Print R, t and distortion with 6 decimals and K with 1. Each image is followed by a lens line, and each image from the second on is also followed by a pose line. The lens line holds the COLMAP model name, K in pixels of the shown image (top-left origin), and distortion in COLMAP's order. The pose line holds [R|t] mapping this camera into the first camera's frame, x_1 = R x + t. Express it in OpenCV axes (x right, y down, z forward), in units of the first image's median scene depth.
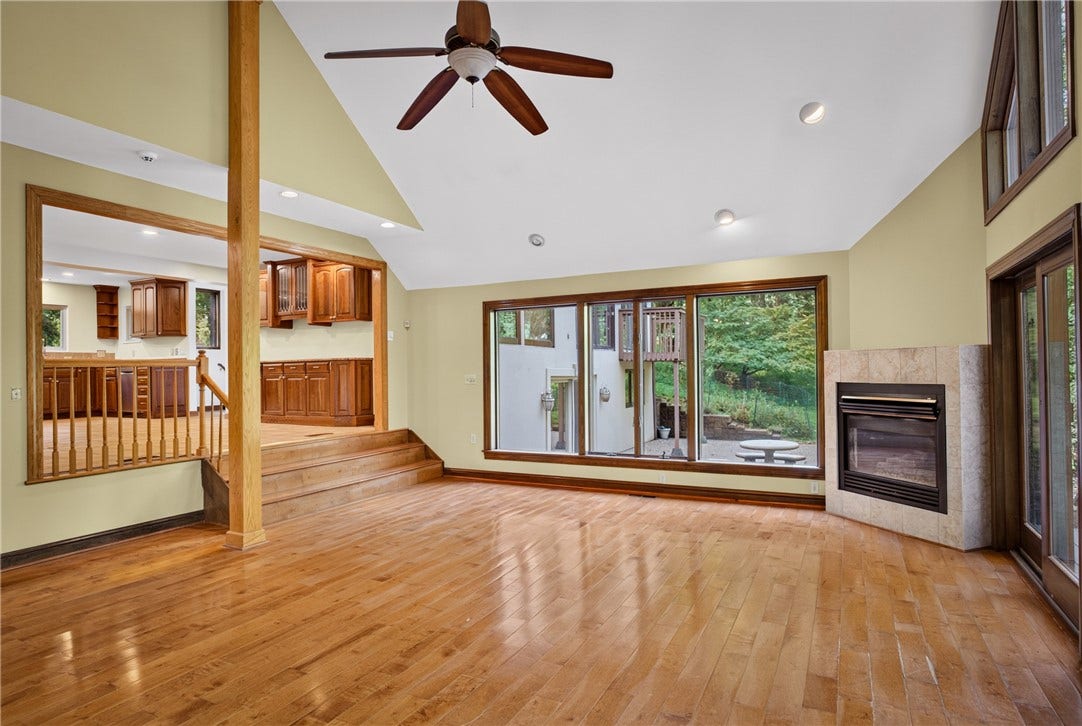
lens RADIAL K [[604.7, 0, 538.6], [0, 604.7, 359.7], [0, 0, 1]] dist [-0.028236, -0.000117]
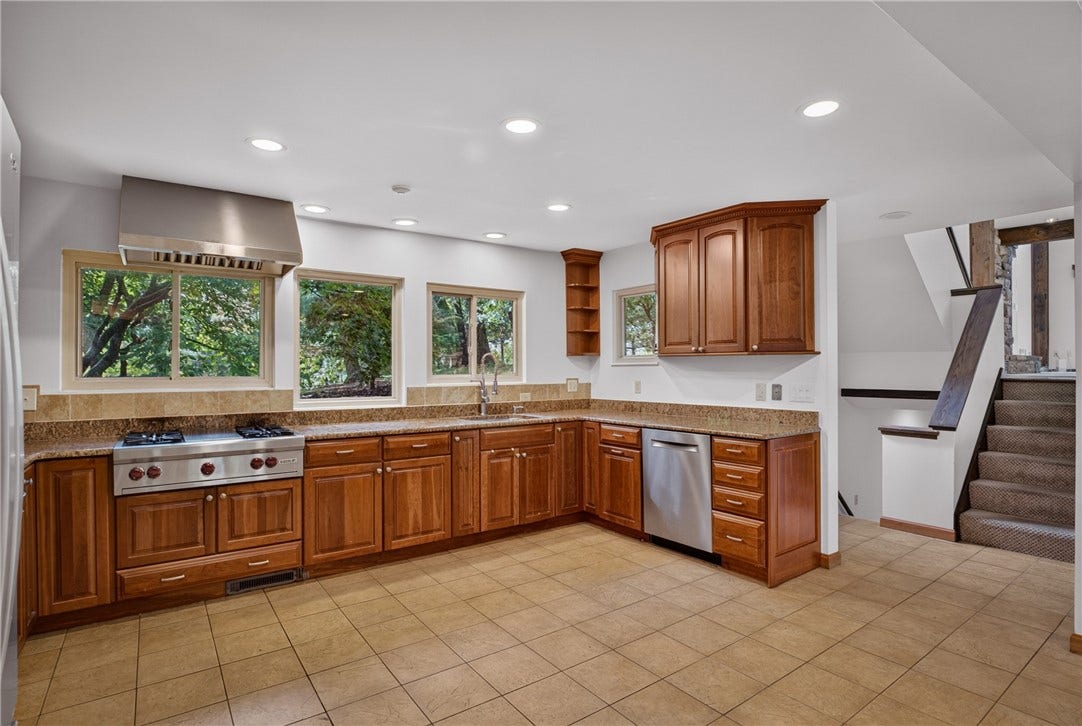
lens RADIAL K [[543.5, 0, 540.4], [0, 543.5, 361.1], [0, 0, 1]] dist [-0.033216, 0.002393]
pose [[0.892490, 0.006455, -0.451021, -0.657245], [-0.003333, 0.999965, 0.007716, -0.040740], [0.451055, -0.005384, 0.892480, 0.687540]]
